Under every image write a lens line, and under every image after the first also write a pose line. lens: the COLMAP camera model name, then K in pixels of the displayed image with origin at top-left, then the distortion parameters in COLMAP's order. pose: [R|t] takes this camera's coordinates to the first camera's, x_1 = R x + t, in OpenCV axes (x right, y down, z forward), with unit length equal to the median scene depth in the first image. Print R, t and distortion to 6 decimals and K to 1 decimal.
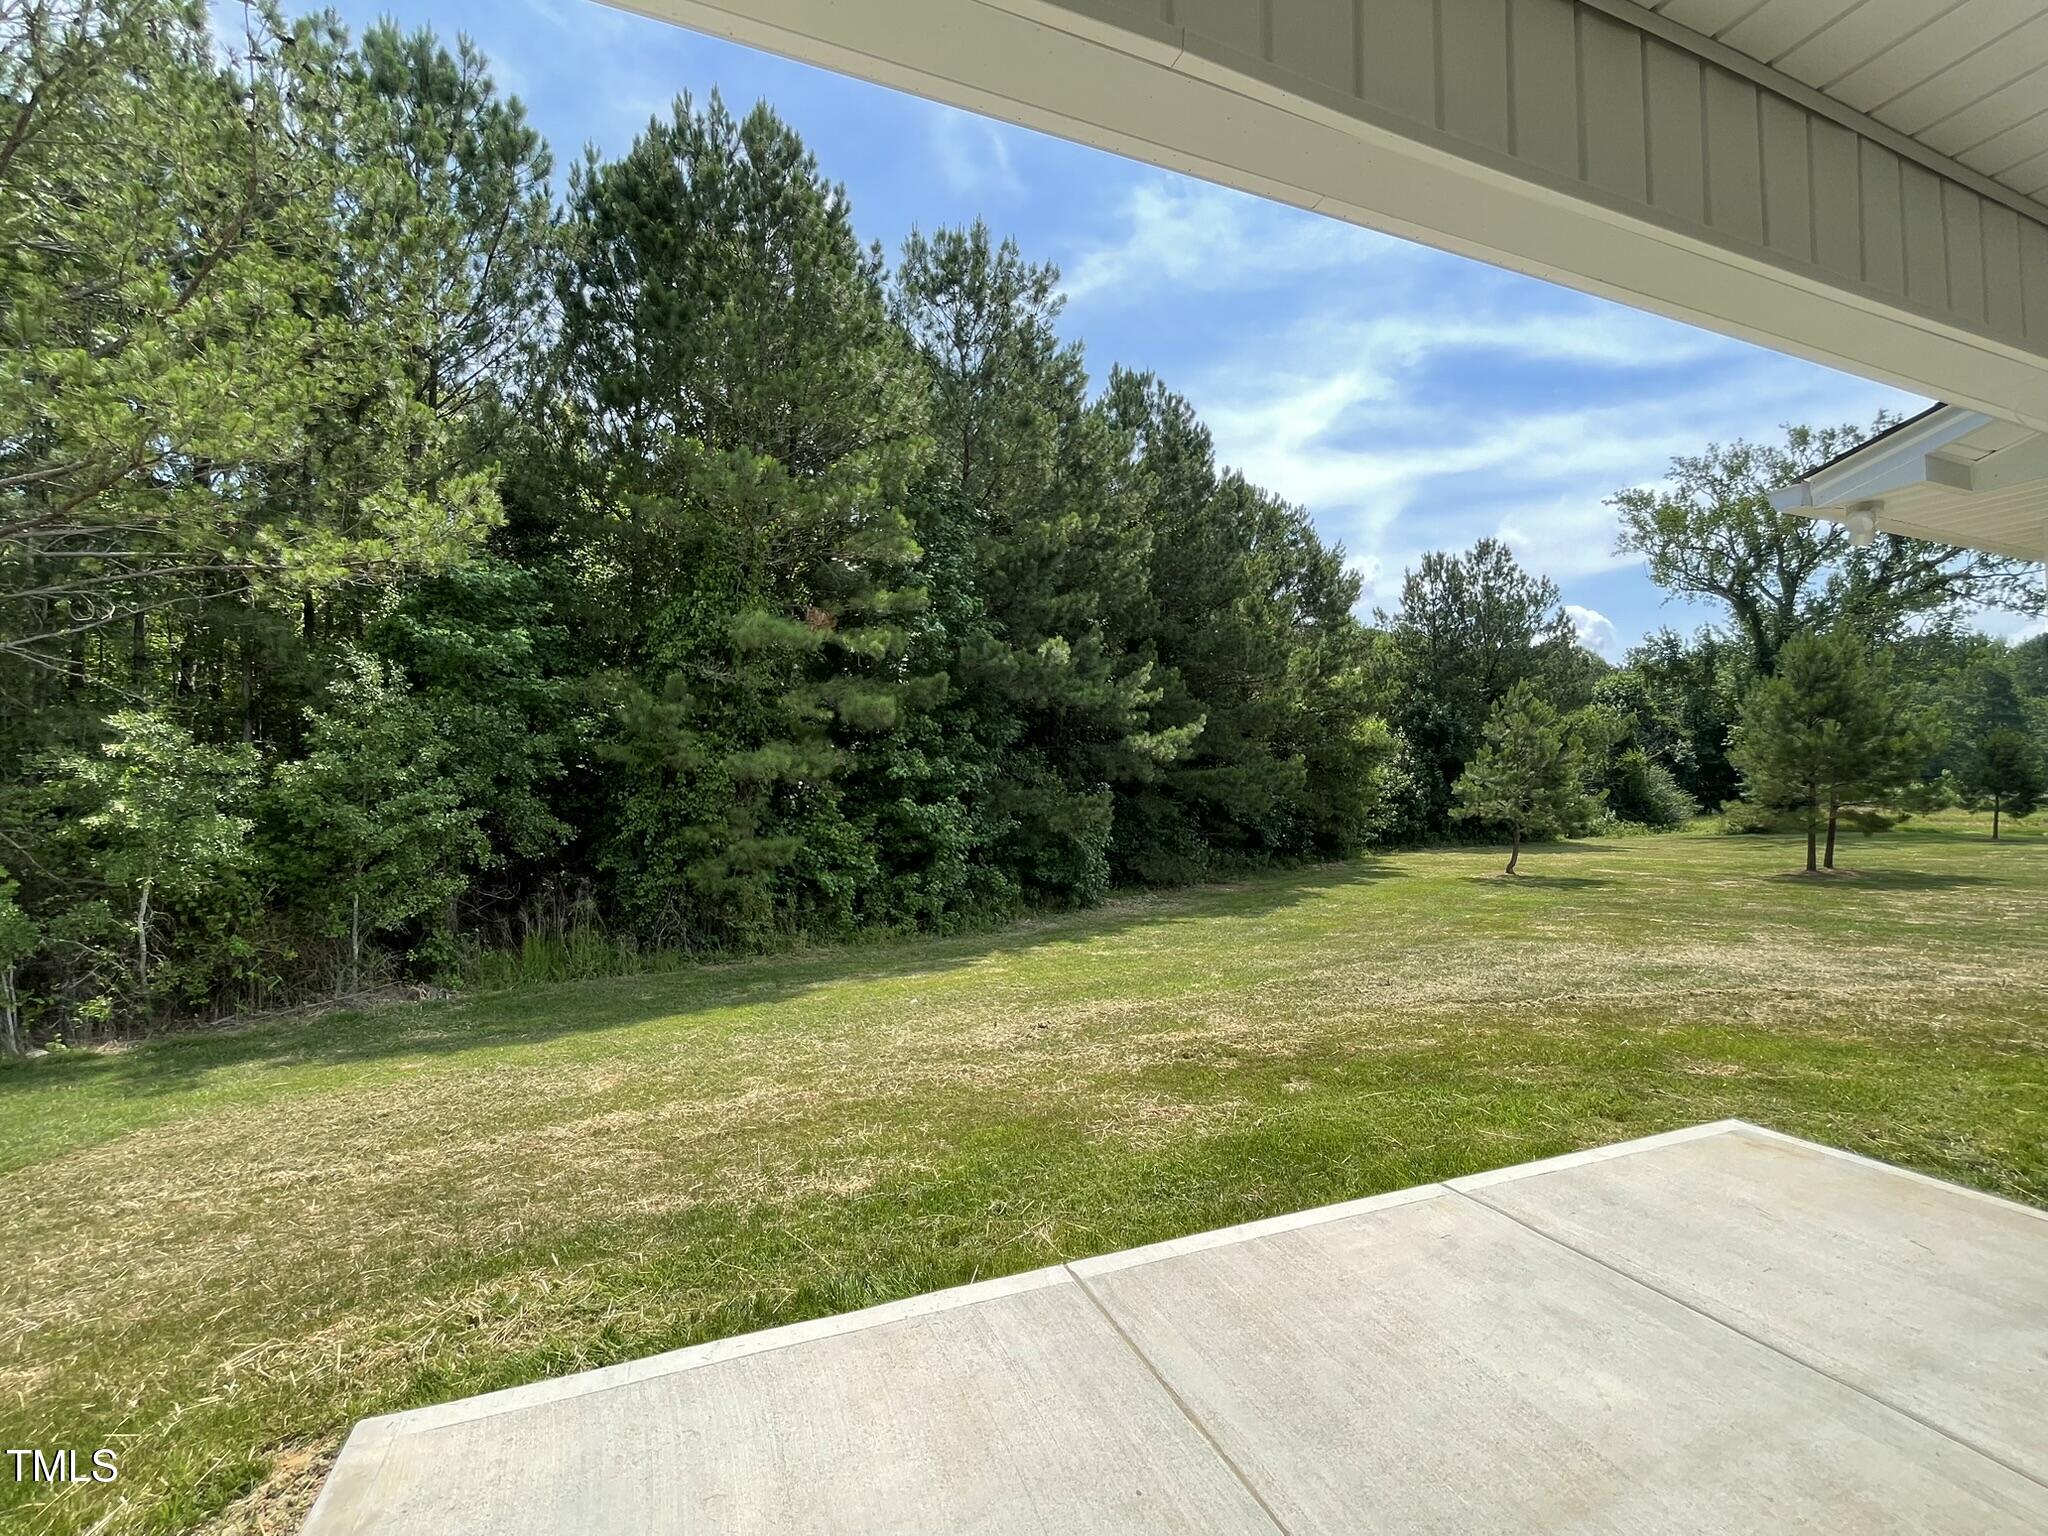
lens RADIAL K [[842.7, 0, 1028.1], [0, 842.7, 763.7], [0, 0, 1]] dist [0.002088, 0.000191]
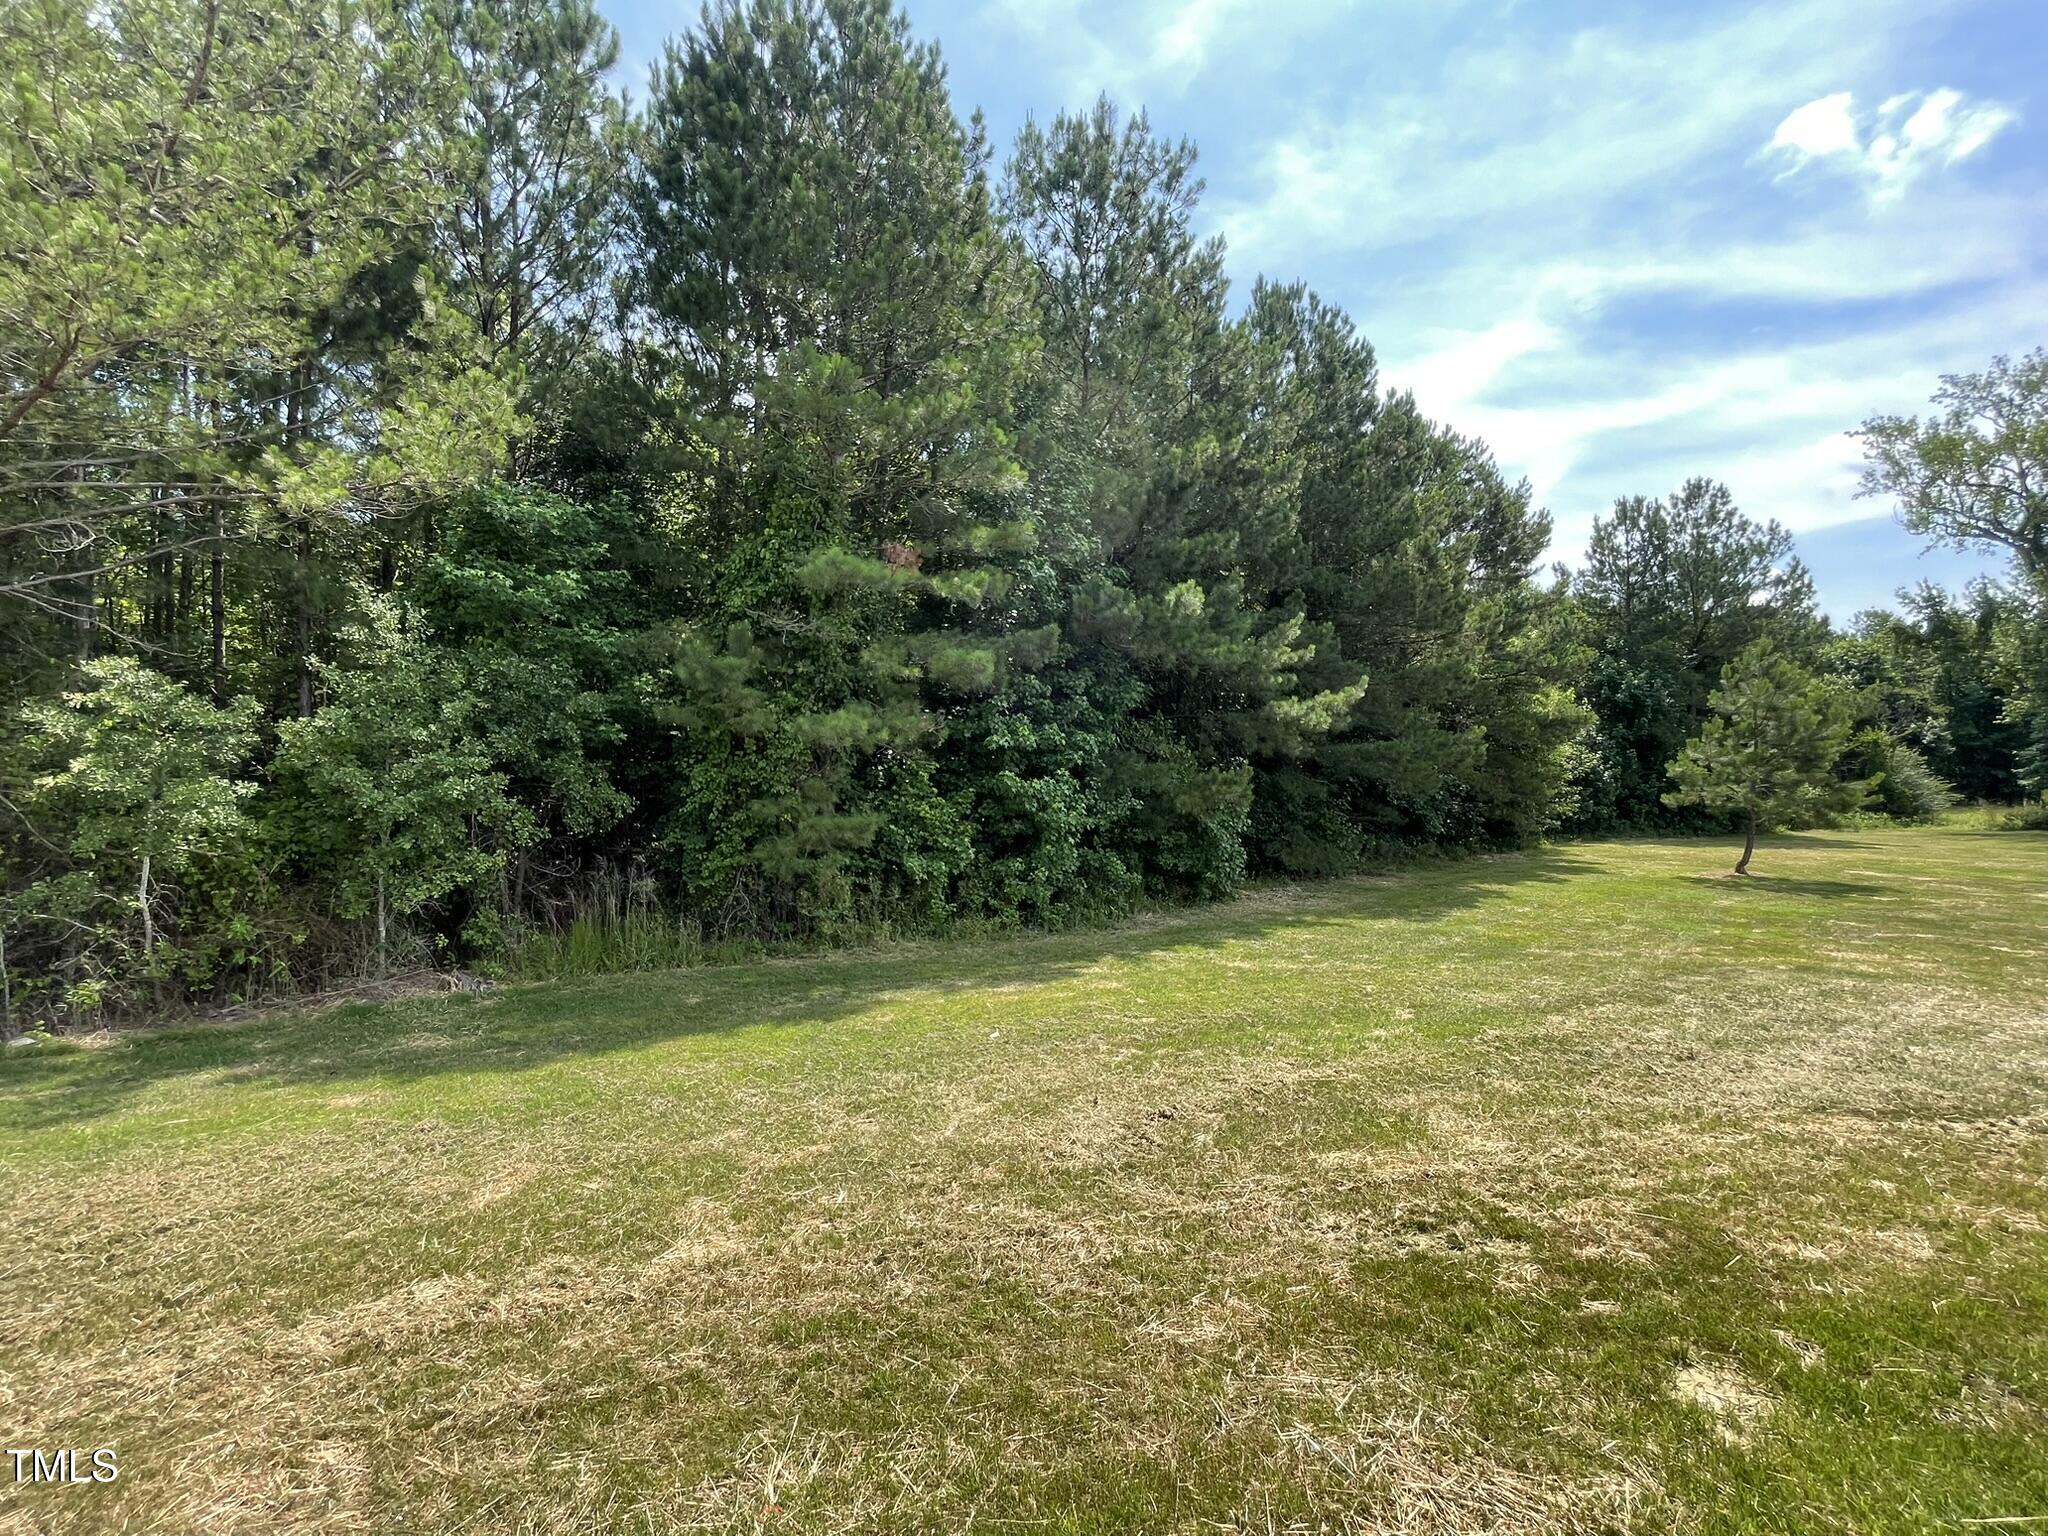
lens RADIAL K [[842.7, 0, 1028.1], [0, 842.7, 763.7], [0, 0, 1]] dist [0.002088, 0.000191]
pose [[0.989153, 0.013061, -0.146306, 0.001396], [-0.008793, 0.999518, 0.029783, 0.007243], [0.146624, -0.028173, 0.988791, 0.143173]]
